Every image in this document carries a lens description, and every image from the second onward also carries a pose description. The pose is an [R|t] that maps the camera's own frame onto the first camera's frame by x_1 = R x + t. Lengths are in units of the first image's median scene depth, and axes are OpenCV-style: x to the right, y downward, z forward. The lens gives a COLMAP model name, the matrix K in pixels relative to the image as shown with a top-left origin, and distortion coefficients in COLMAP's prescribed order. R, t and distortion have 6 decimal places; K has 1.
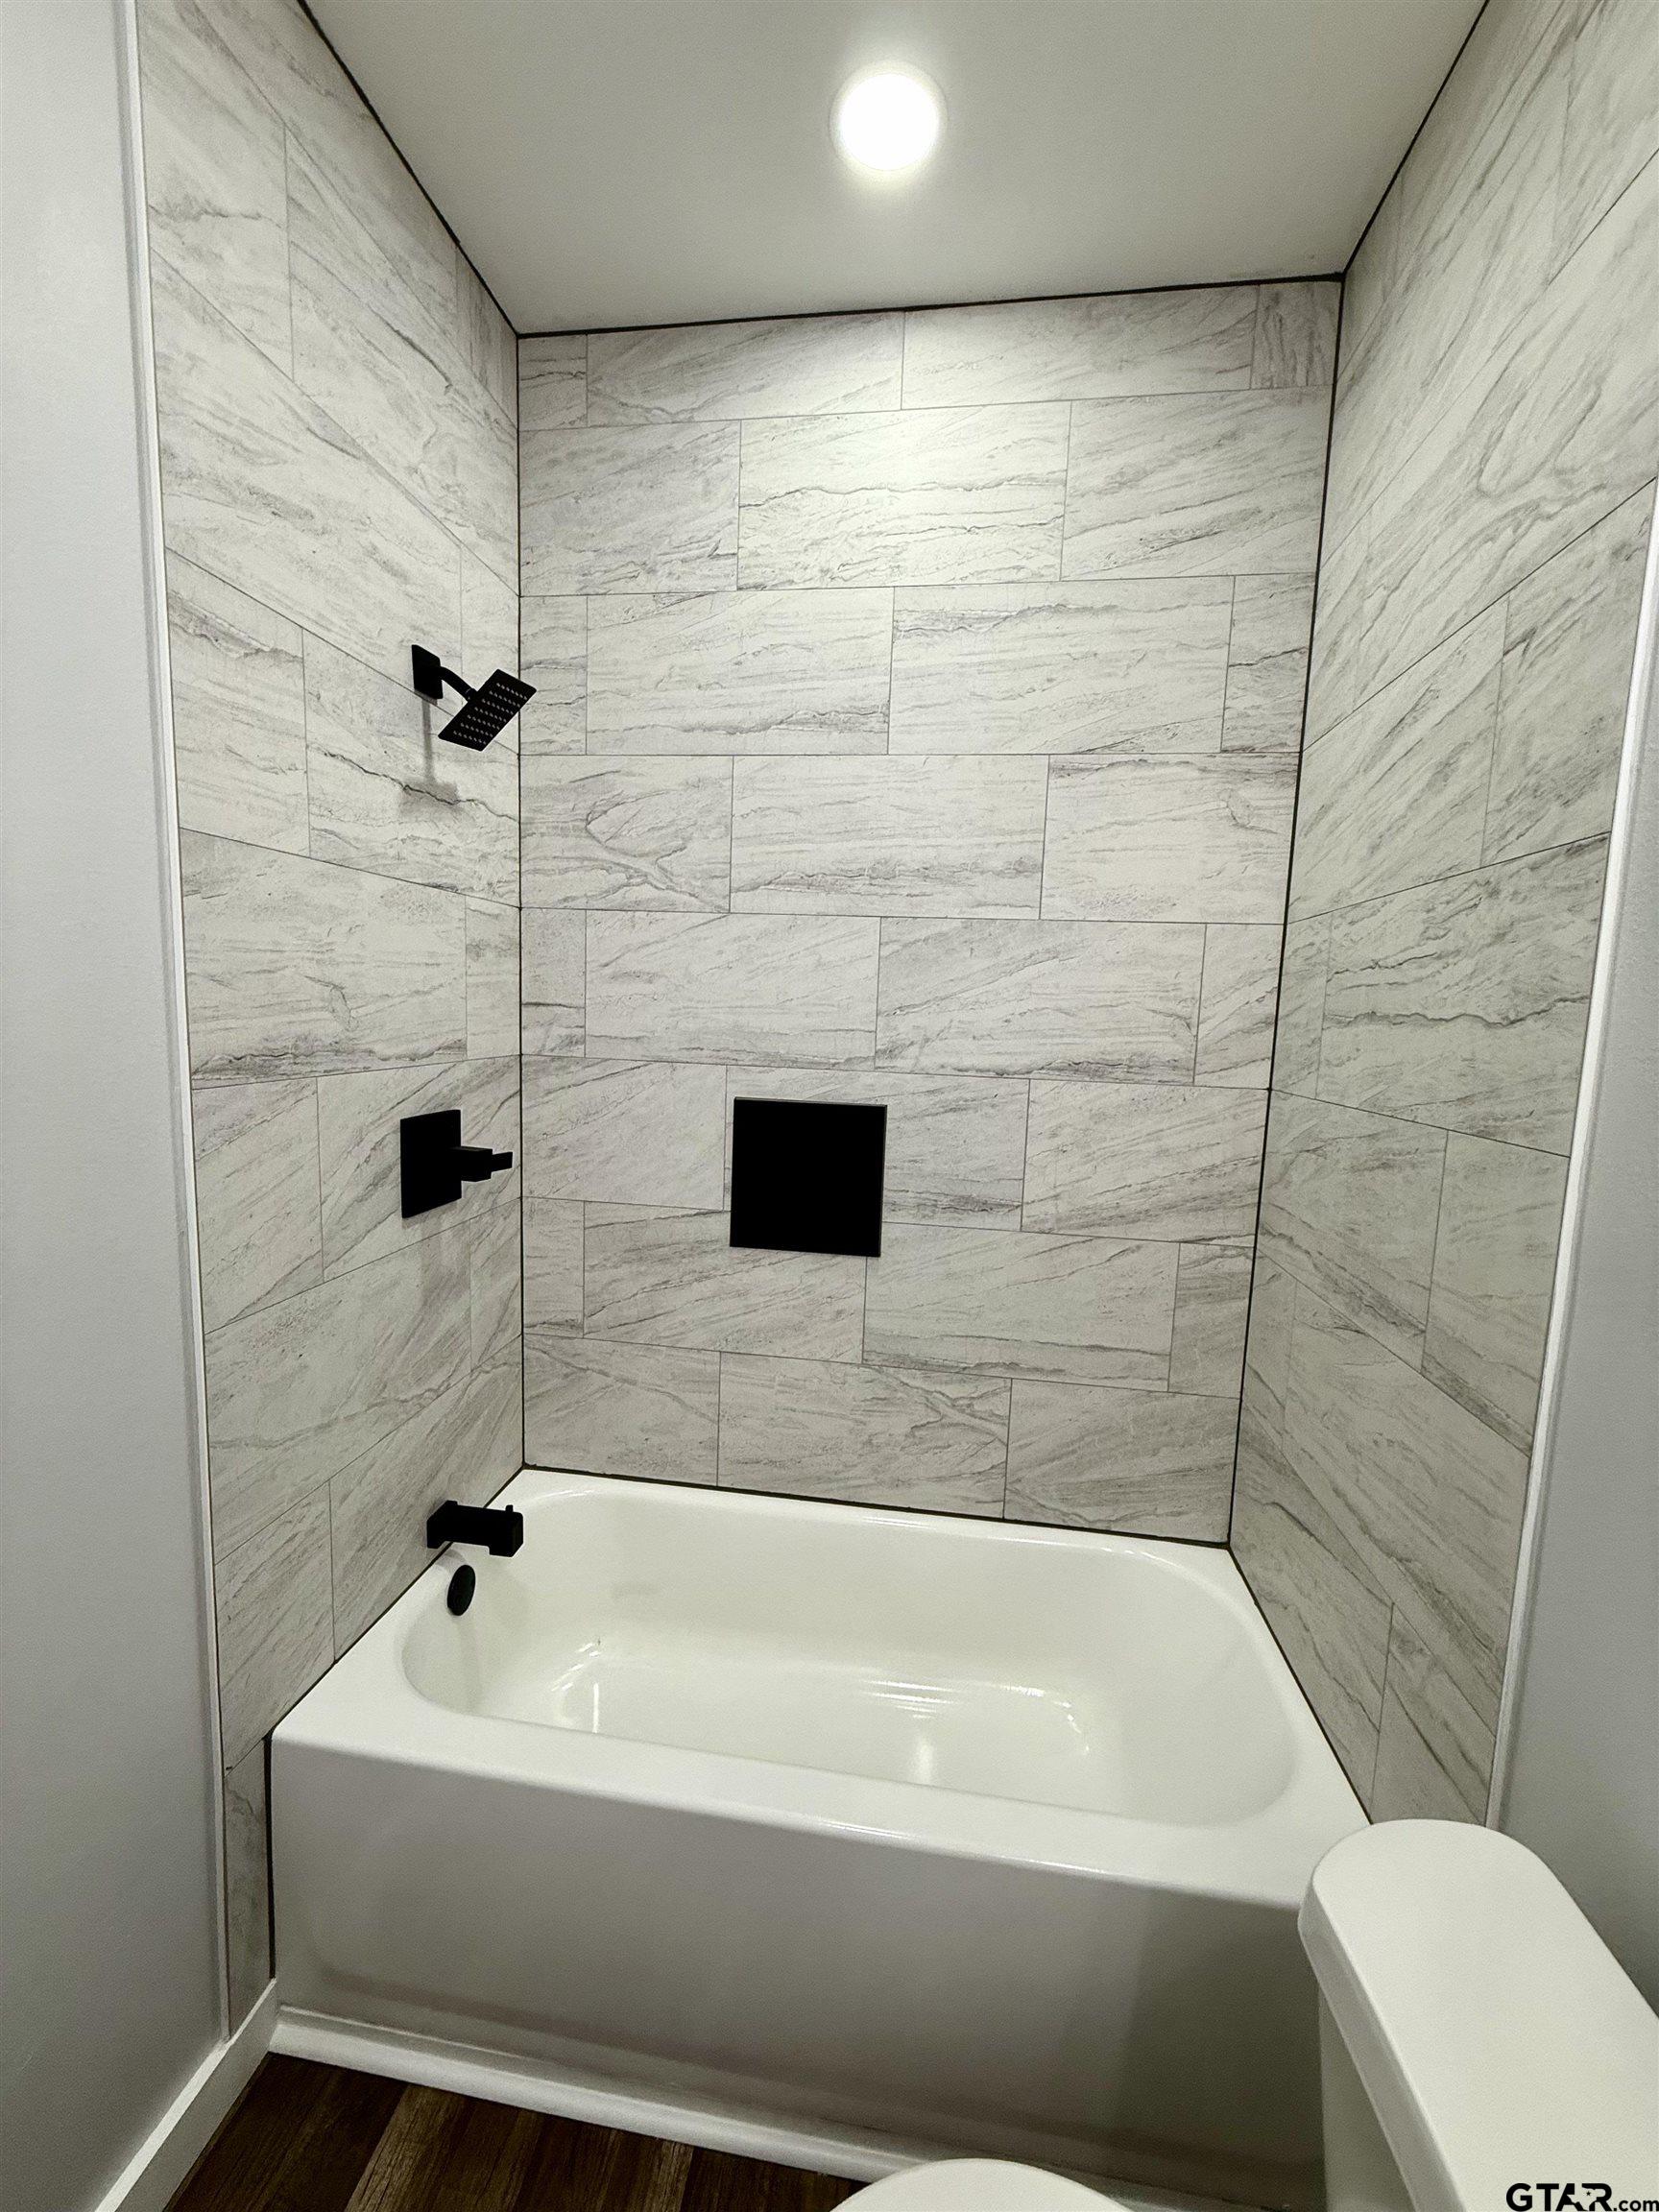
lens RADIAL K [[878.0, 0, 829.5], [0, 878.0, 1106.0], [0, 0, 1]] dist [-0.001174, 0.000379]
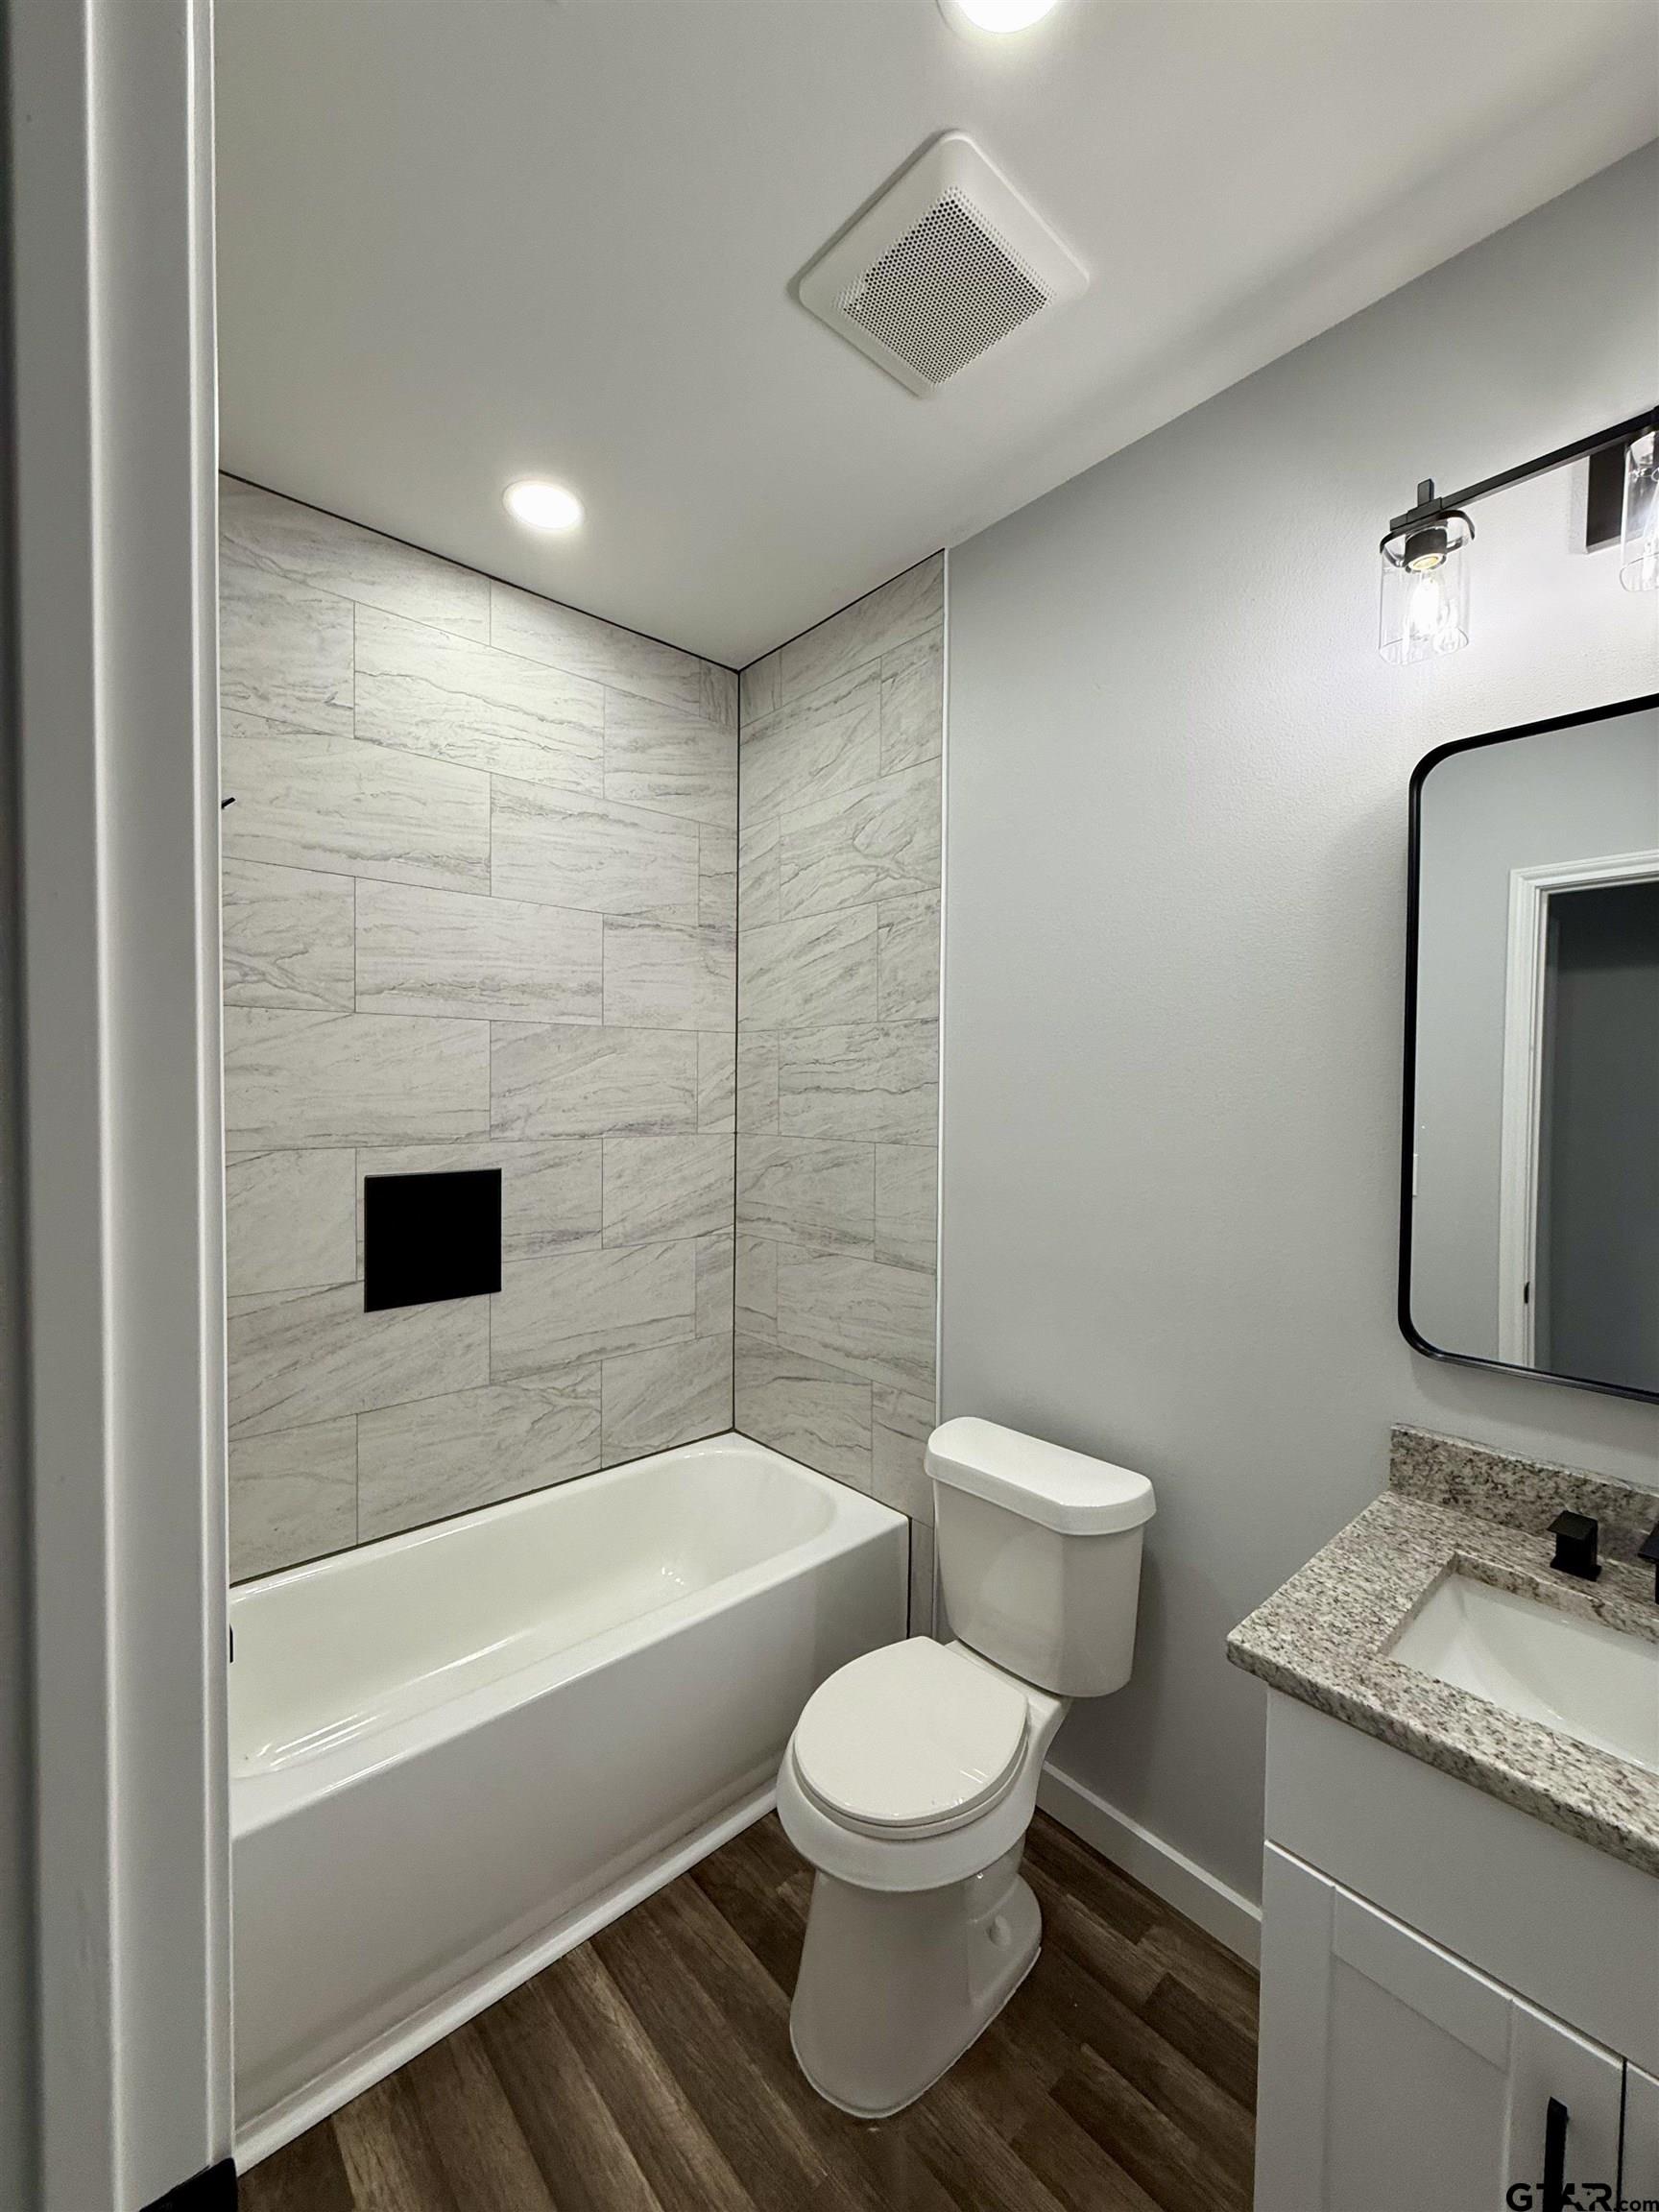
lens RADIAL K [[878.0, 0, 829.5], [0, 878.0, 1106.0], [0, 0, 1]] dist [-0.001174, 0.000379]
pose [[0.646017, -0.050250, 0.761667, -0.603079], [0.099380, 0.994875, -0.018655, -0.019813], [-0.756826, 0.087745, 0.647700, -0.184207]]
